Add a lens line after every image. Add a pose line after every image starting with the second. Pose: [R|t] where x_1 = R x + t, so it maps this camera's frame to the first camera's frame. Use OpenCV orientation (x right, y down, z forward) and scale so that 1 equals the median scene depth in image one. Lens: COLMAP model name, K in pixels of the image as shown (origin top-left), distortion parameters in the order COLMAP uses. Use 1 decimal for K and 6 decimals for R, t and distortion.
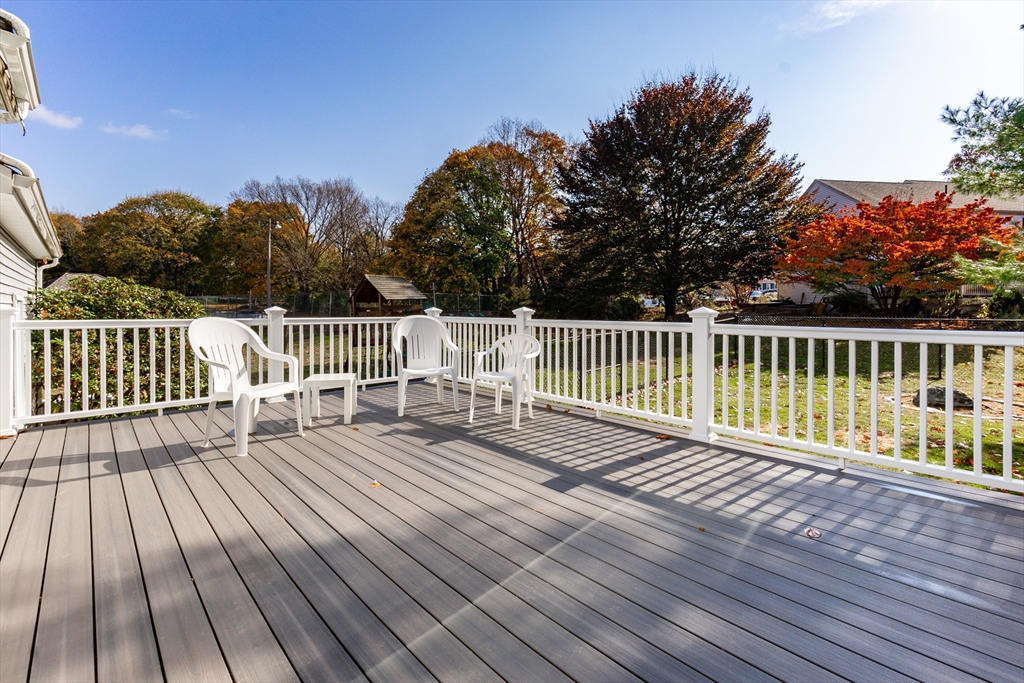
lens RADIAL K [[465.2, 0, 516.6], [0, 465.2, 298.2], [0, 0, 1]] dist [-0.001033, 0.000099]
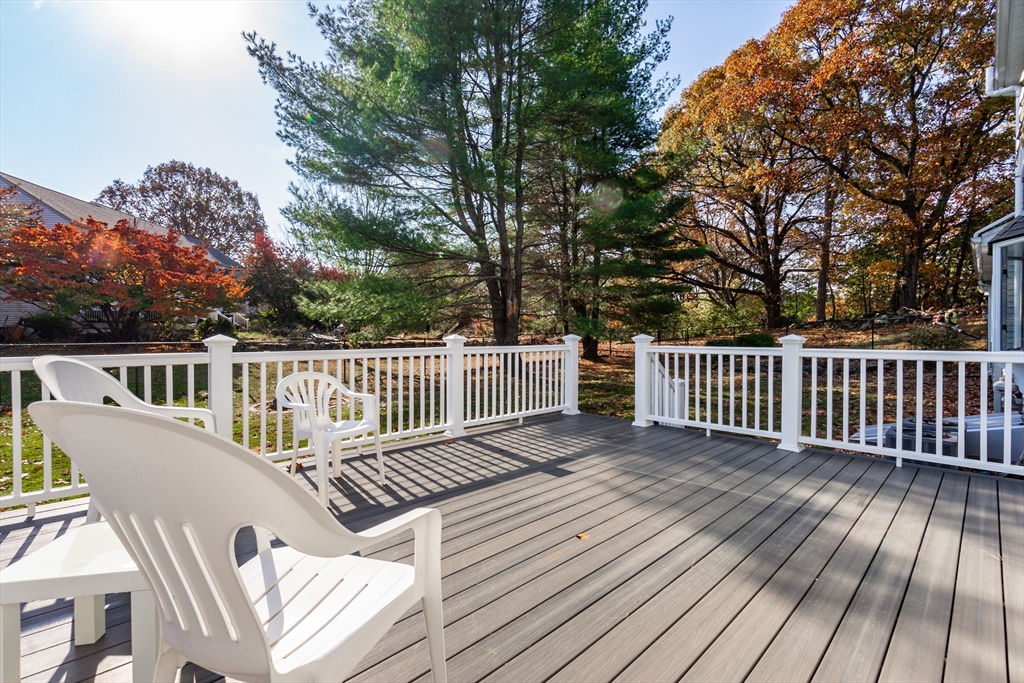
lens RADIAL K [[432.7, 0, 512.4], [0, 432.7, 341.9], [0, 0, 1]] dist [-0.001265, -0.000317]
pose [[0.011573, -0.019002, 0.999752, -1.086213], [-0.024952, 0.999503, 0.019286, 0.007436], [-0.999622, -0.025169, 0.011093, 1.079125]]
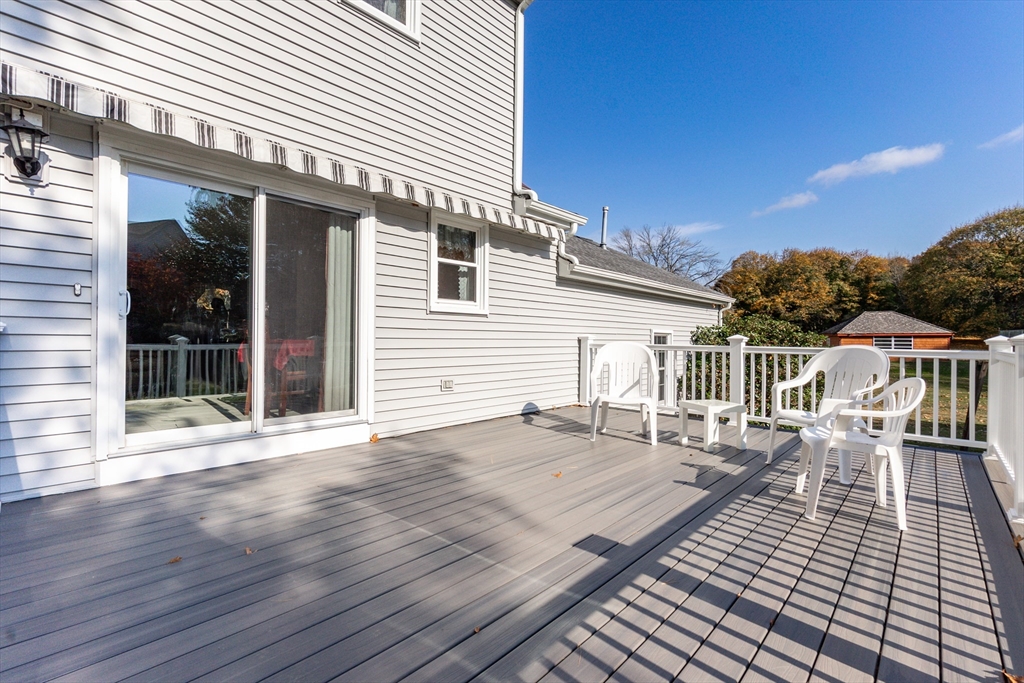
lens RADIAL K [[442.2, 0, 510.6], [0, 442.2, 343.0], [0, 0, 1]] dist [-0.003957, -0.000390]
pose [[0.067488, 0.006361, -0.997700, 0.817094], [0.014559, 0.999867, 0.007360, 0.036010], [0.997614, -0.015022, 0.067386, 0.765426]]
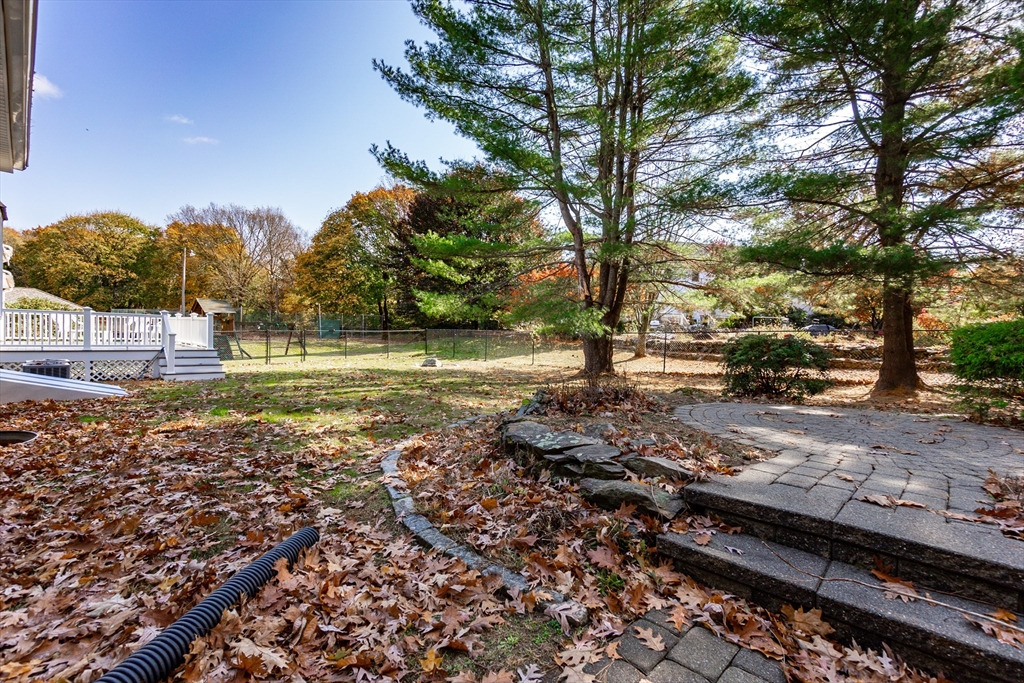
lens RADIAL K [[442.2, 0, 507.5], [0, 442.2, 340.9], [0, 0, 1]] dist [-0.003957, -0.000390]
pose [[0.996413, 0.025203, 0.080789, 5.081945], [-0.028698, 0.998689, 0.042390, 0.085148], [-0.079615, -0.044556, 0.995829, -5.353139]]
